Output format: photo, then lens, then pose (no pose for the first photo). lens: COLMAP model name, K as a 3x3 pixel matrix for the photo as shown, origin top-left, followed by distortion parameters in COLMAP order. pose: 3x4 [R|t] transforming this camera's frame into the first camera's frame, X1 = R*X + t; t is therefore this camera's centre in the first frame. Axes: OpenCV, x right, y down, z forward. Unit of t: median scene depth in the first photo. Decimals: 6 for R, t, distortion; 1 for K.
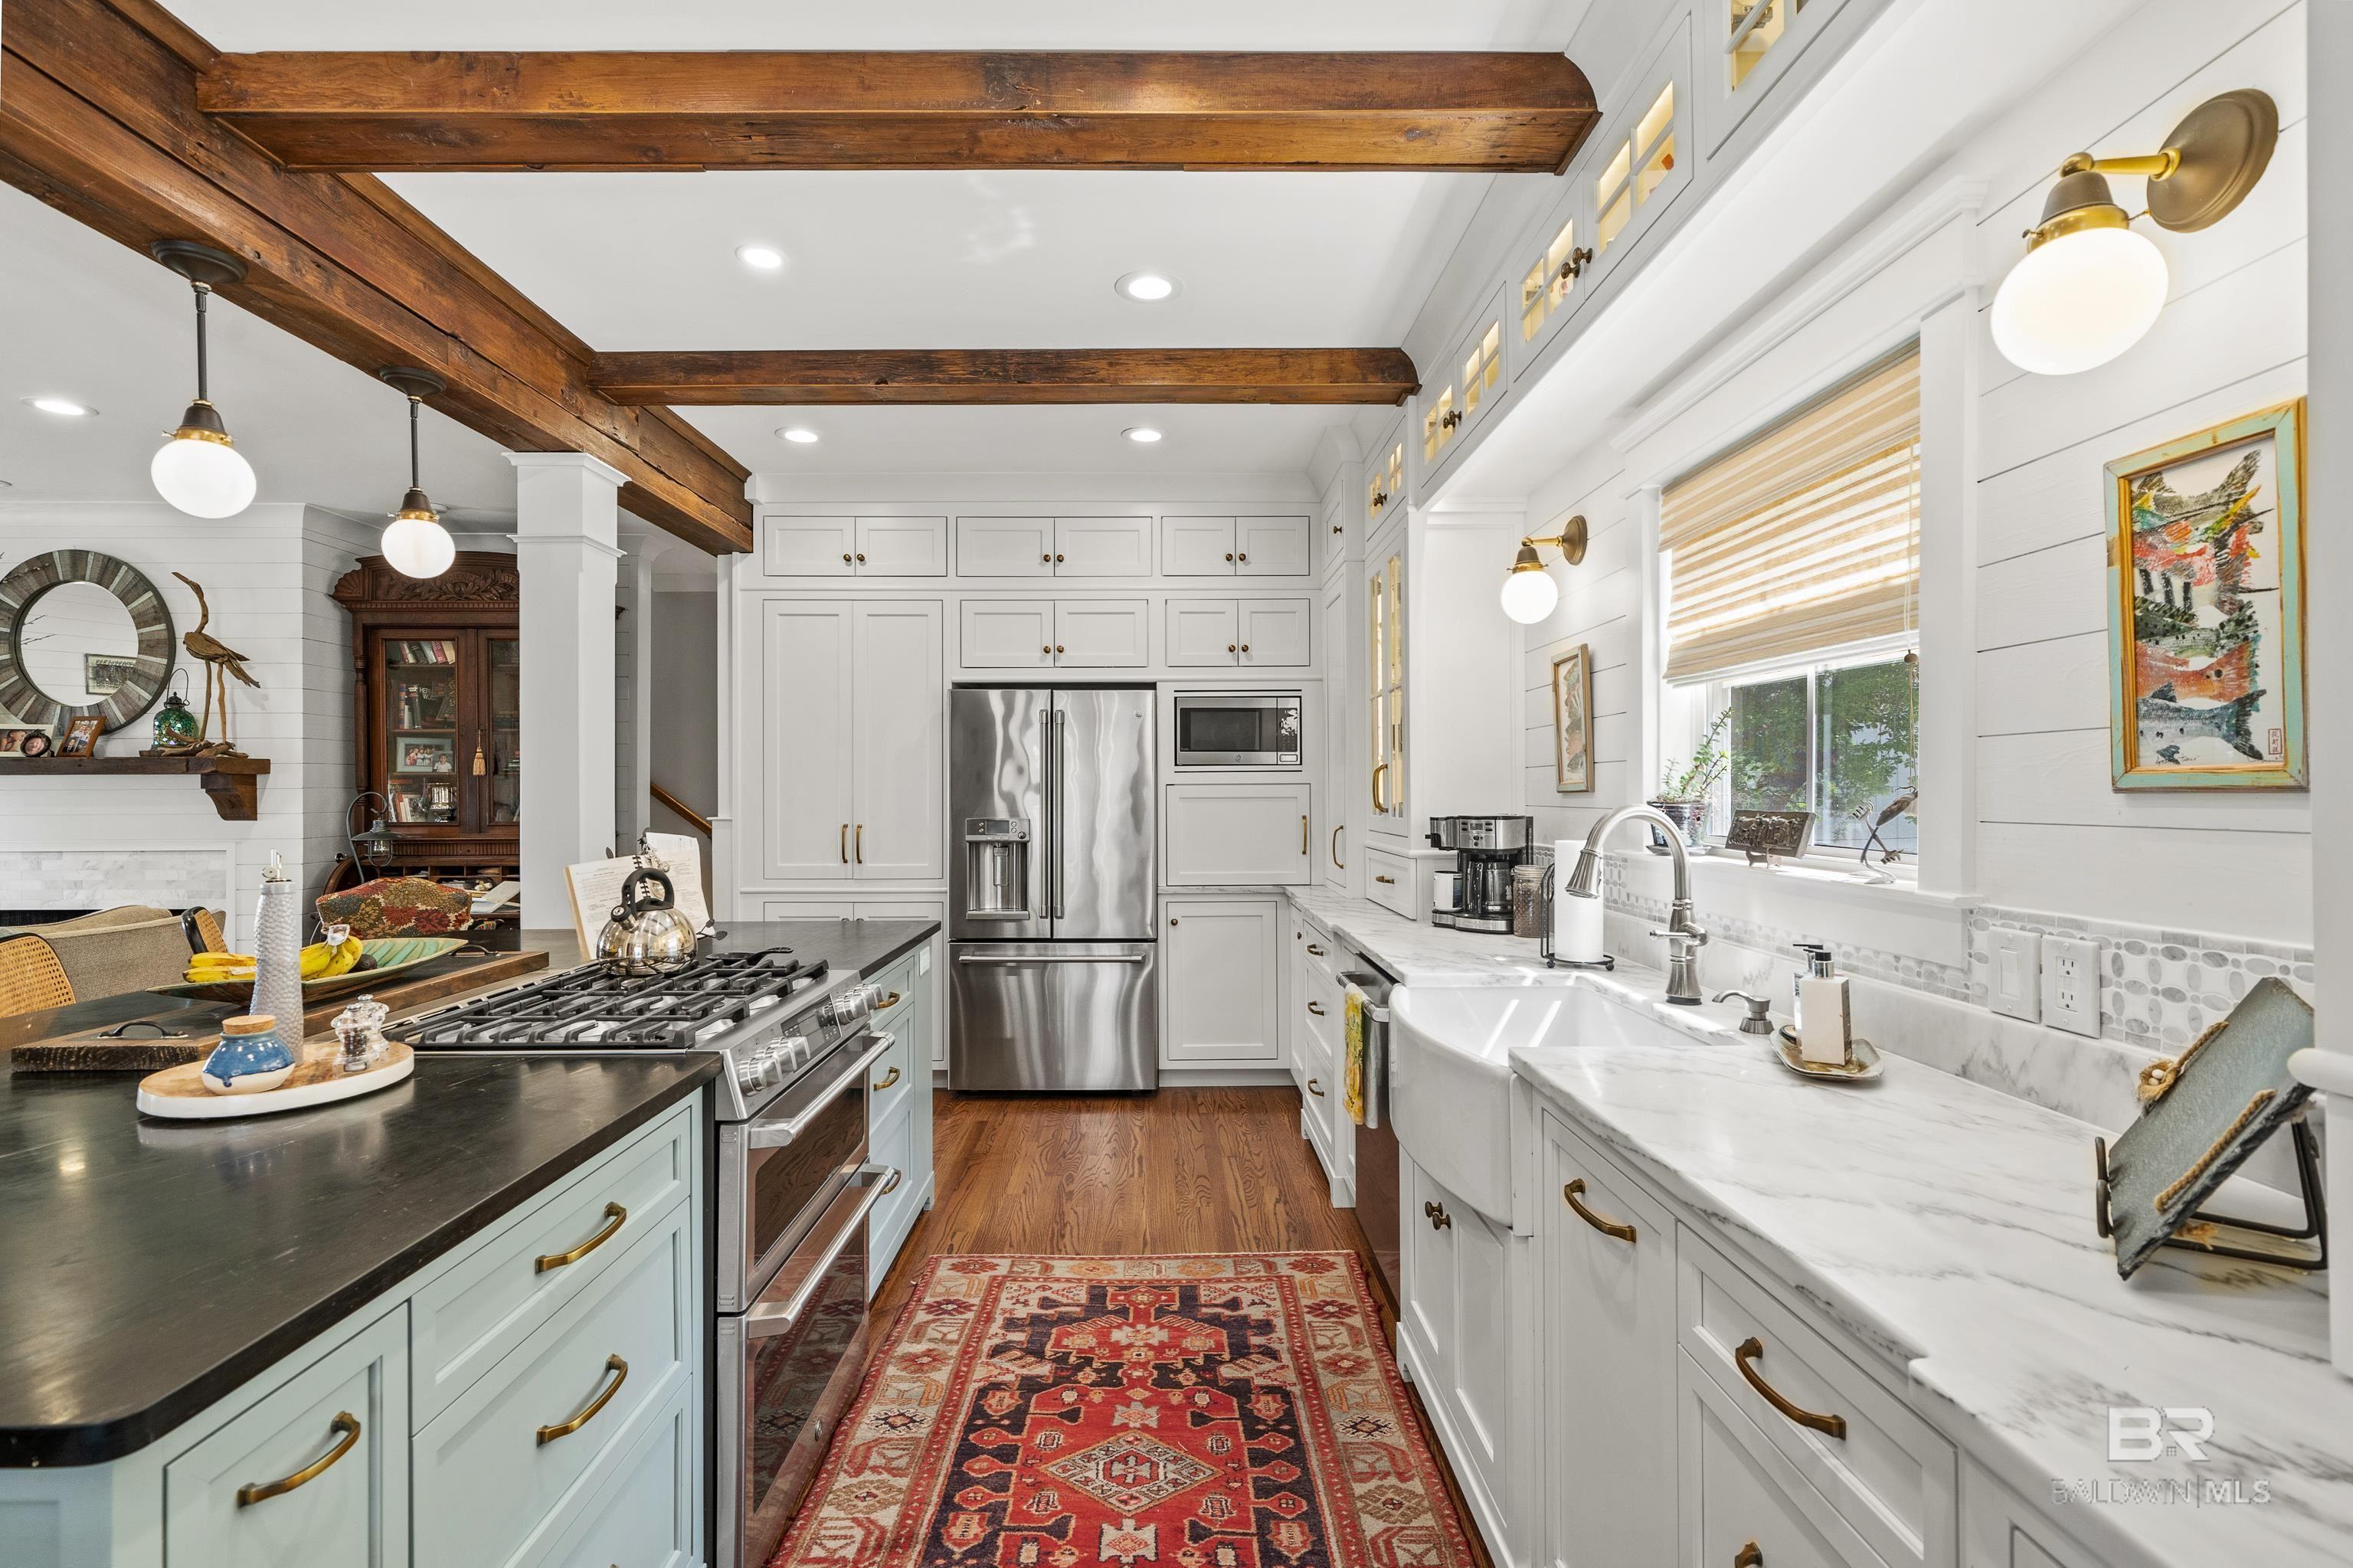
lens RADIAL K [[1038.9, 0, 1170.0], [0, 1038.9, 789.5], [0, 0, 1]] dist [0.002941, 0.000143]
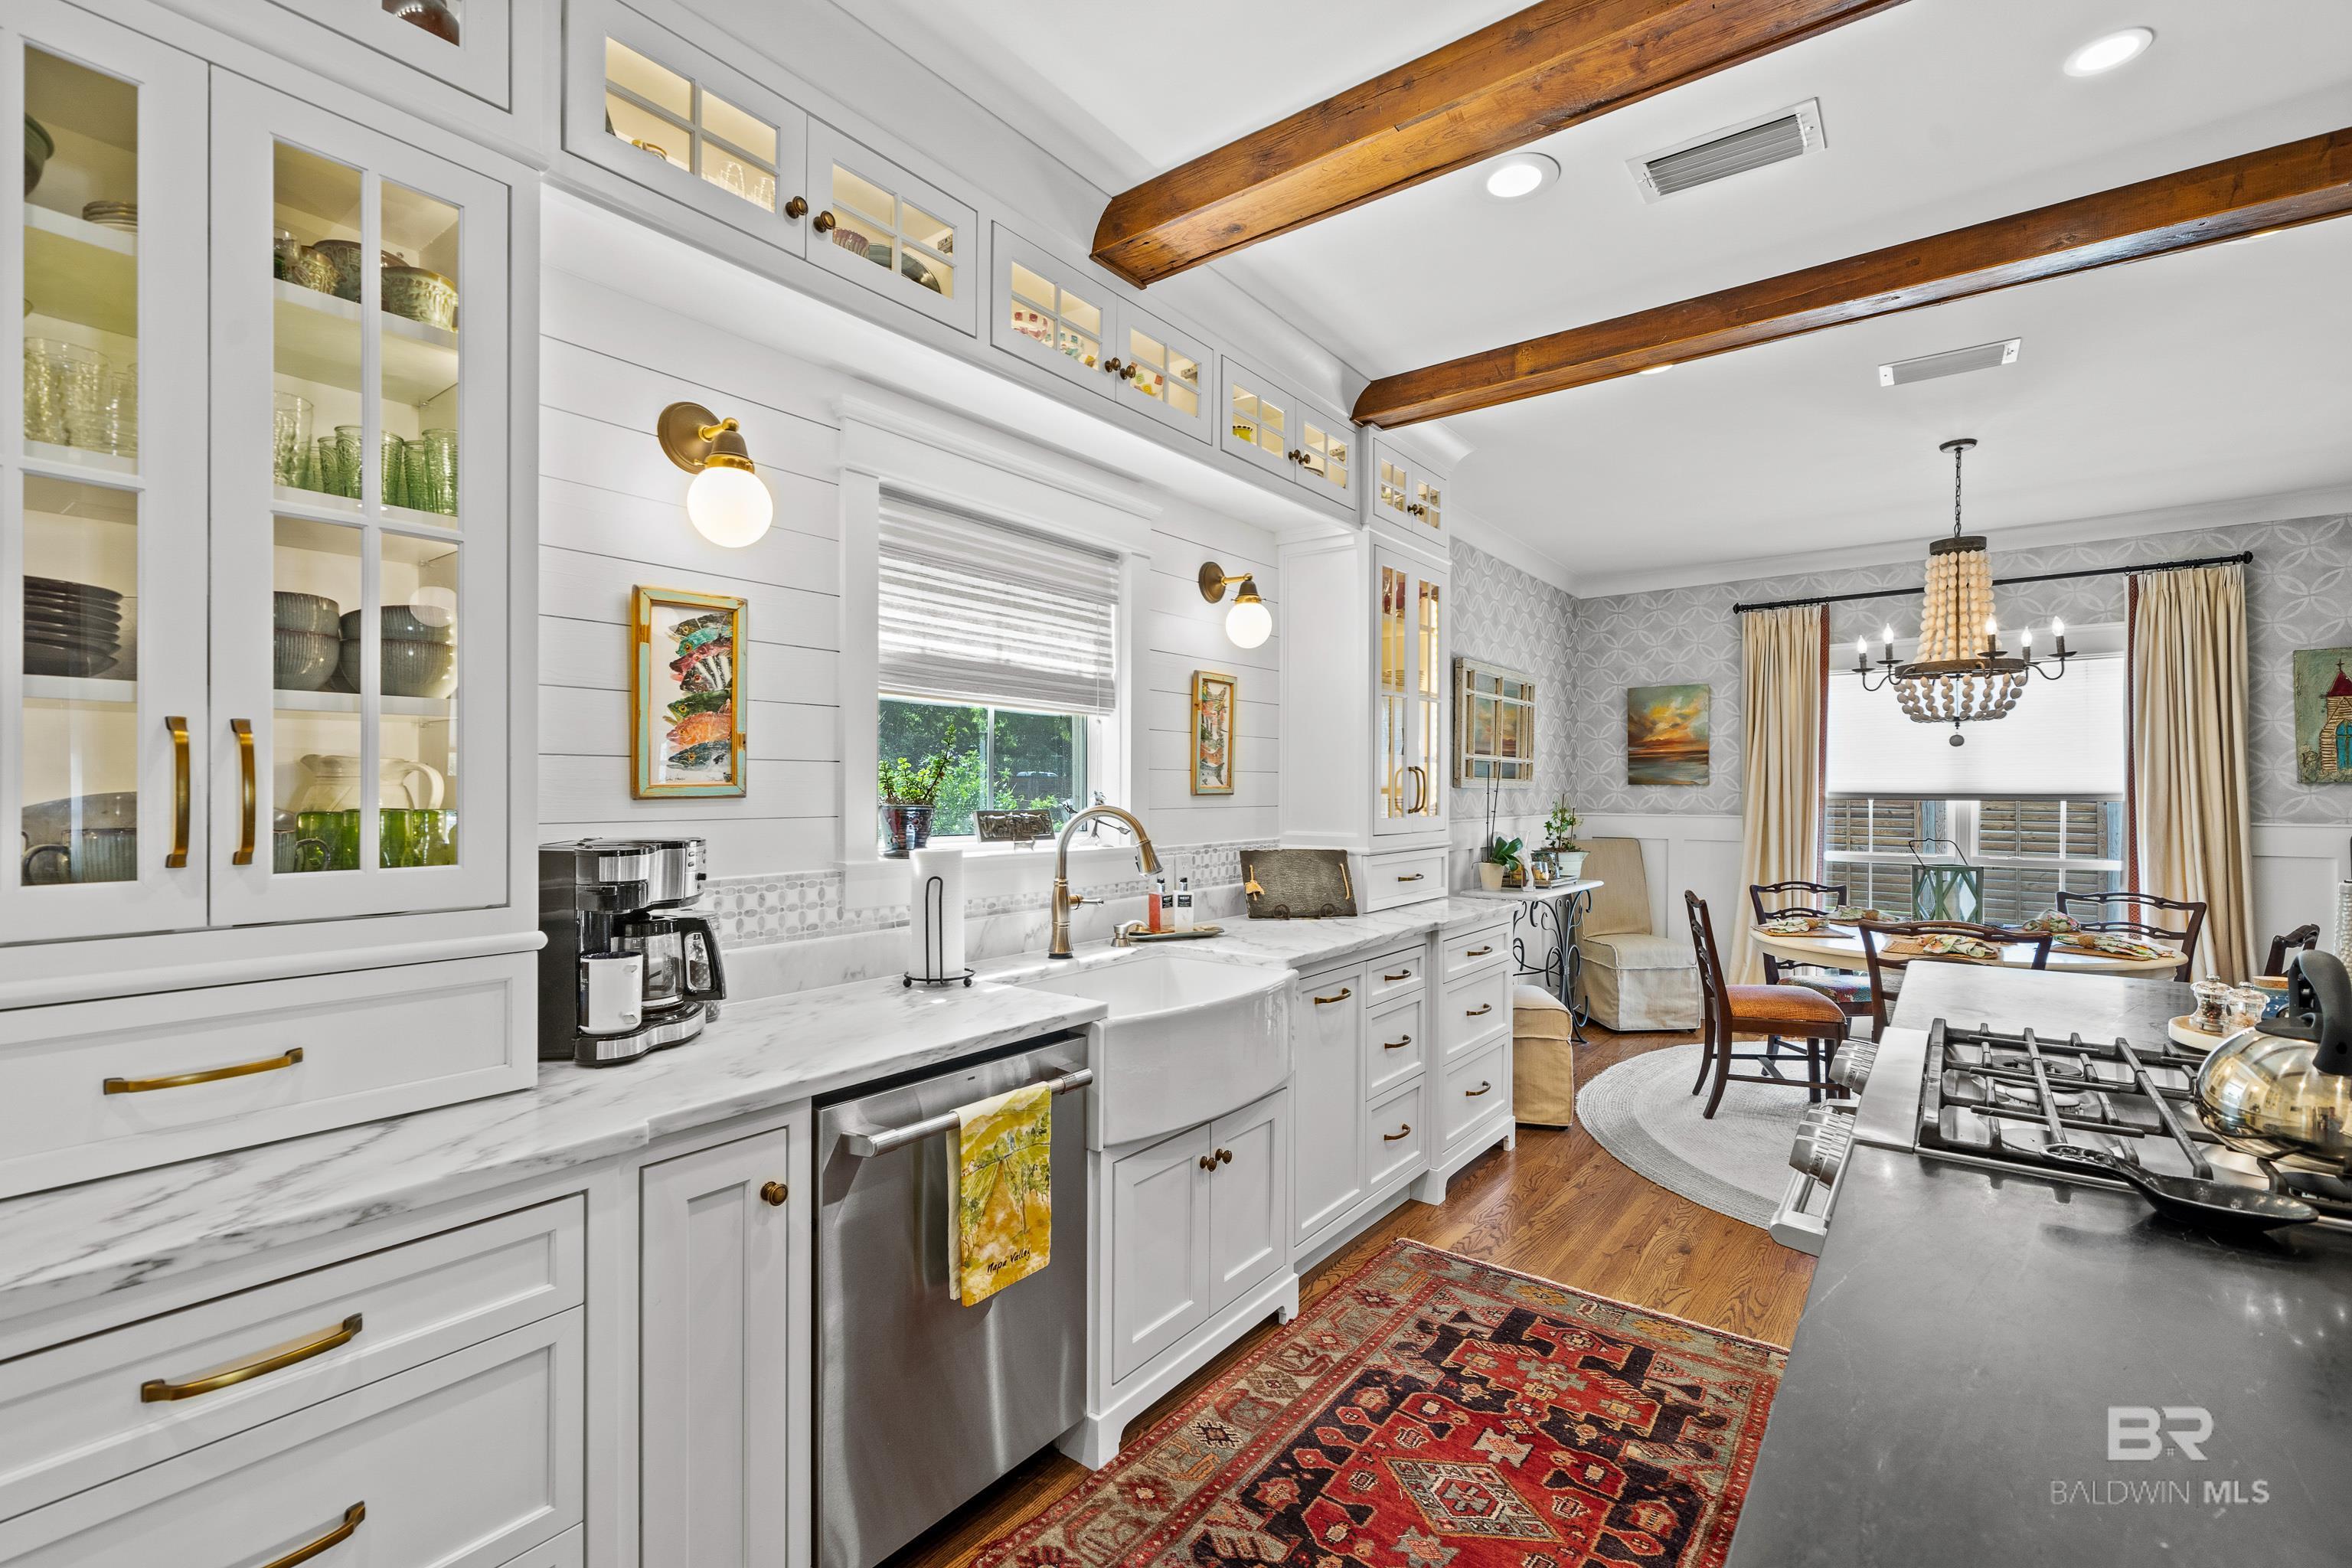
lens RADIAL K [[1038.5, 0, 1169.5], [0, 1038.5, 789.5], [0, 0, 1]] dist [0.002941, 0.000143]
pose [[-0.785182, 0.001290, 0.619264, -0.272482], [-0.000512, 0.999996, -0.002733, -0.001606], [-0.619265, -0.002463, -0.785178, 1.251557]]
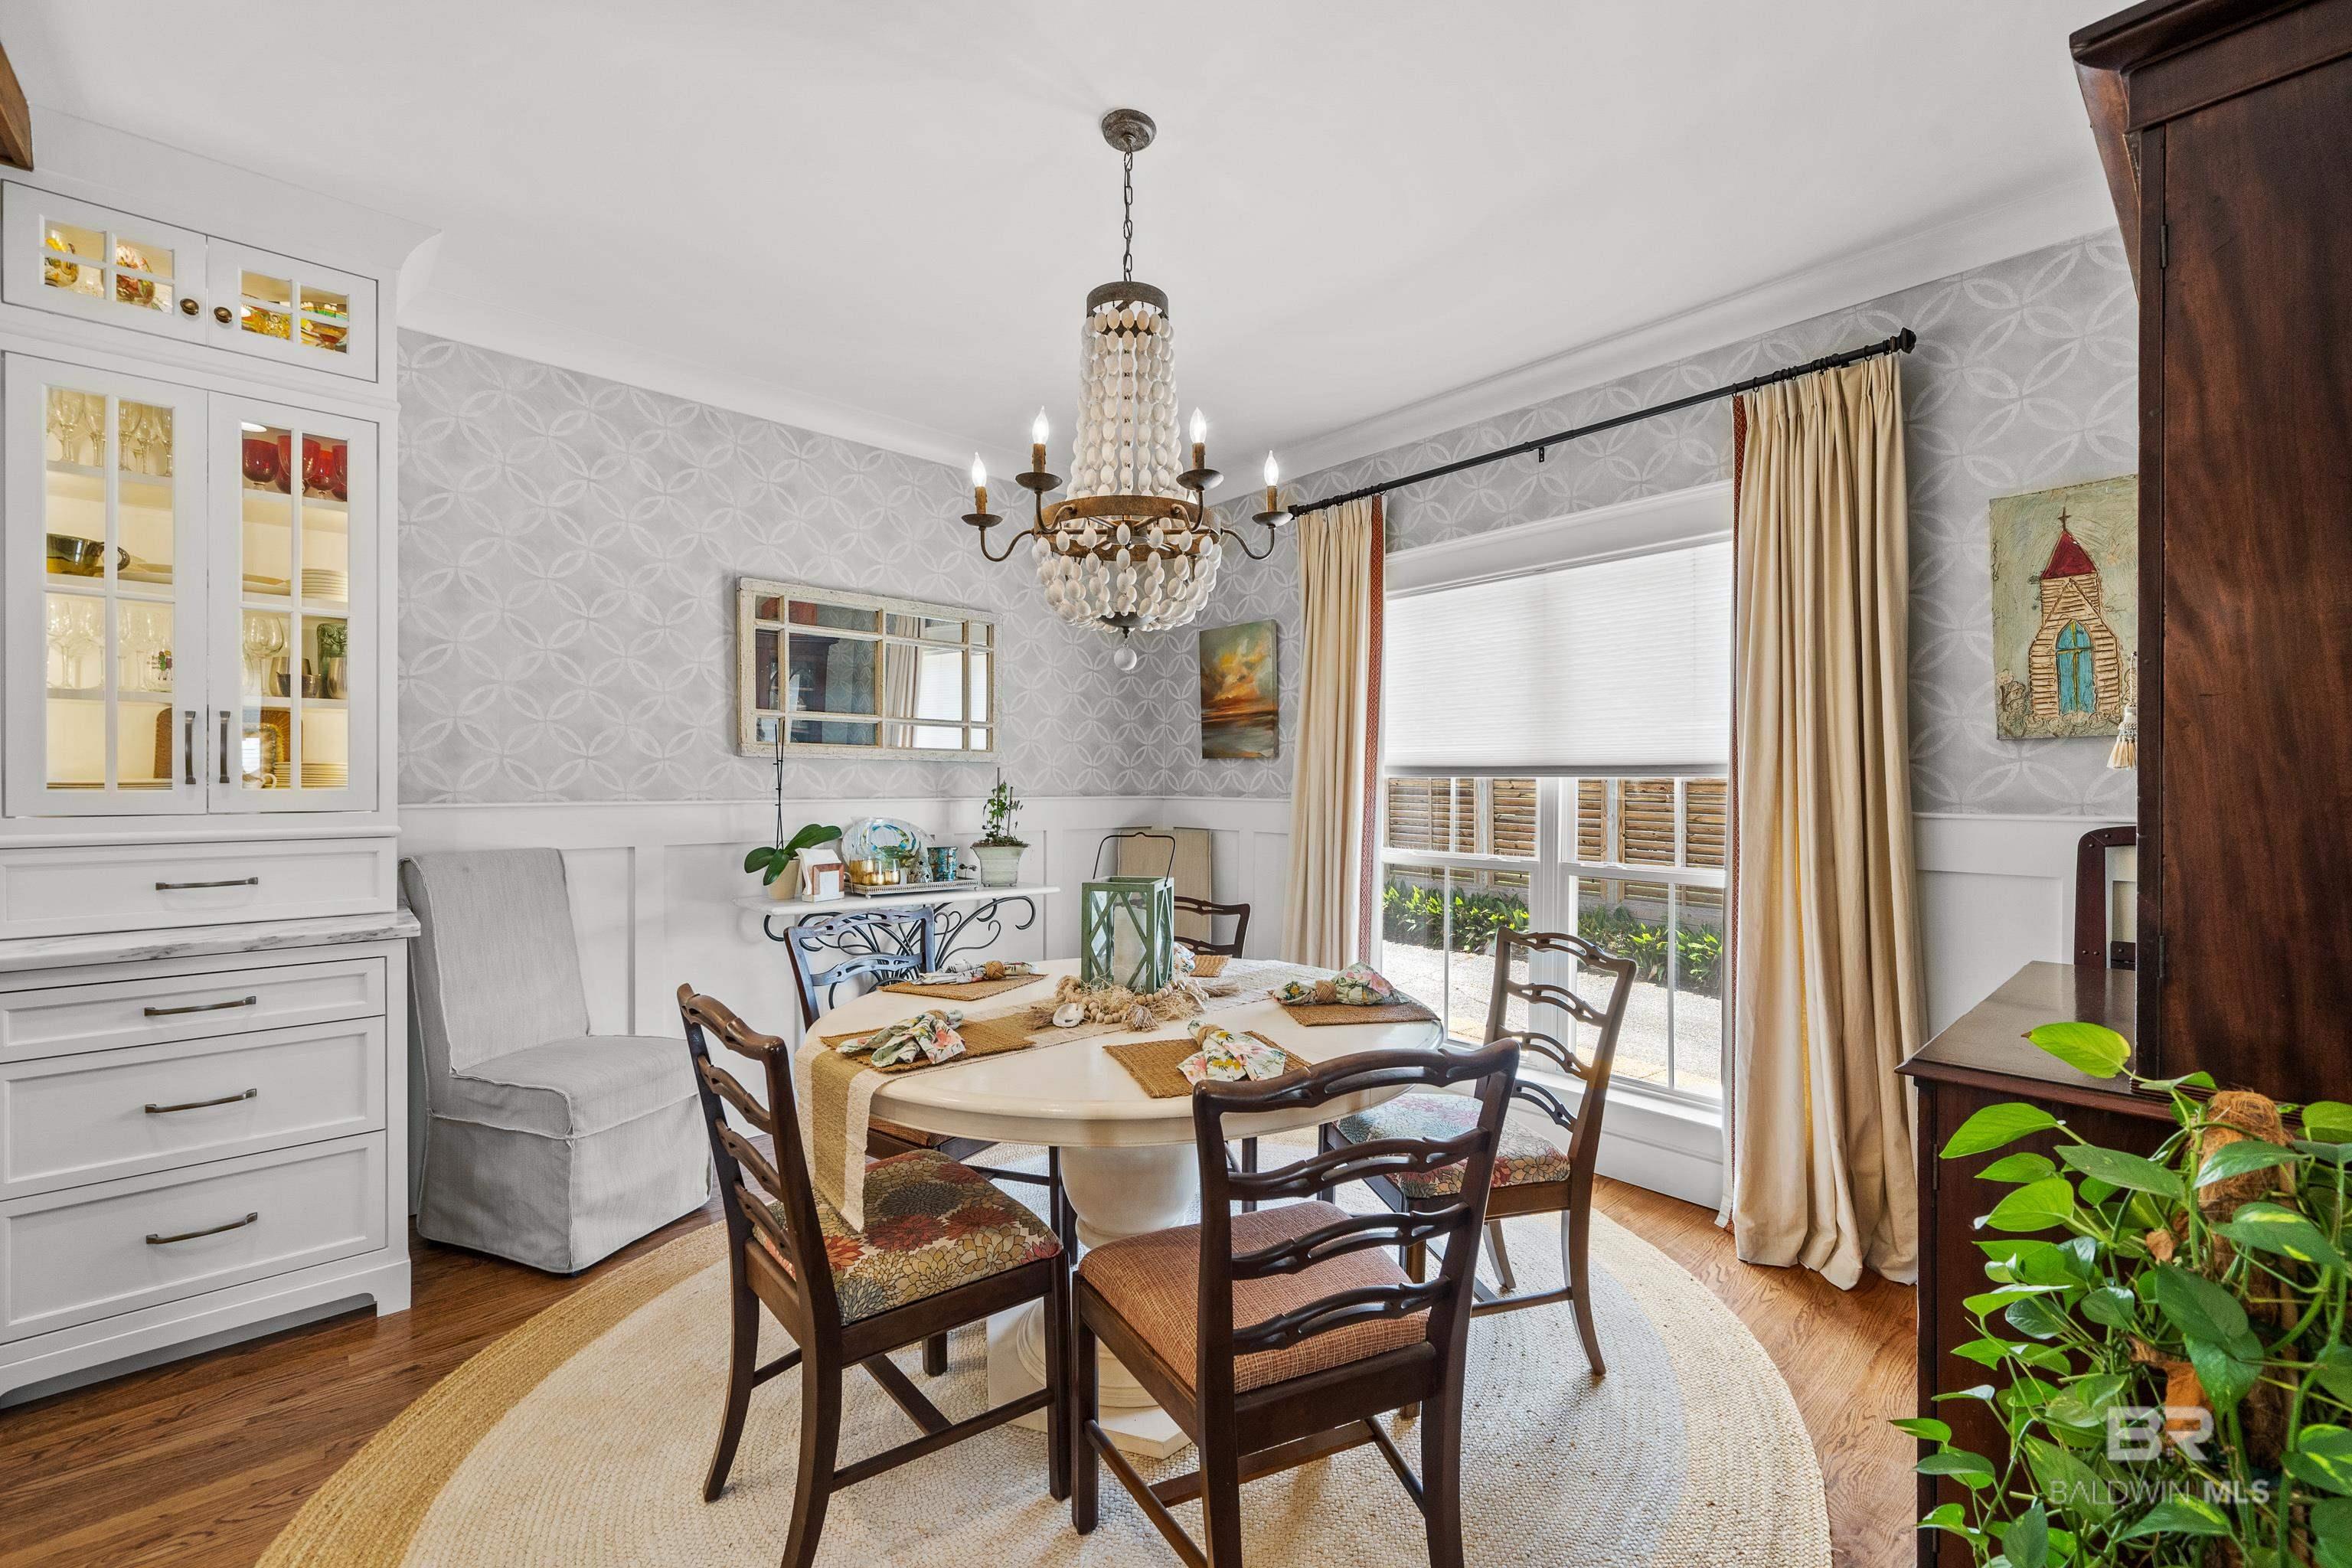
lens RADIAL K [[959.0, 0, 1166.1], [0, 959.0, 786.6], [0, 0, 1]] dist [-0.001887, 0.000071]
pose [[-0.657854, -0.003797, 0.753136, -0.762049], [-0.002221, 0.999993, 0.003102, 0.020179], [-0.753142, 0.000368, -0.657858, 0.055779]]
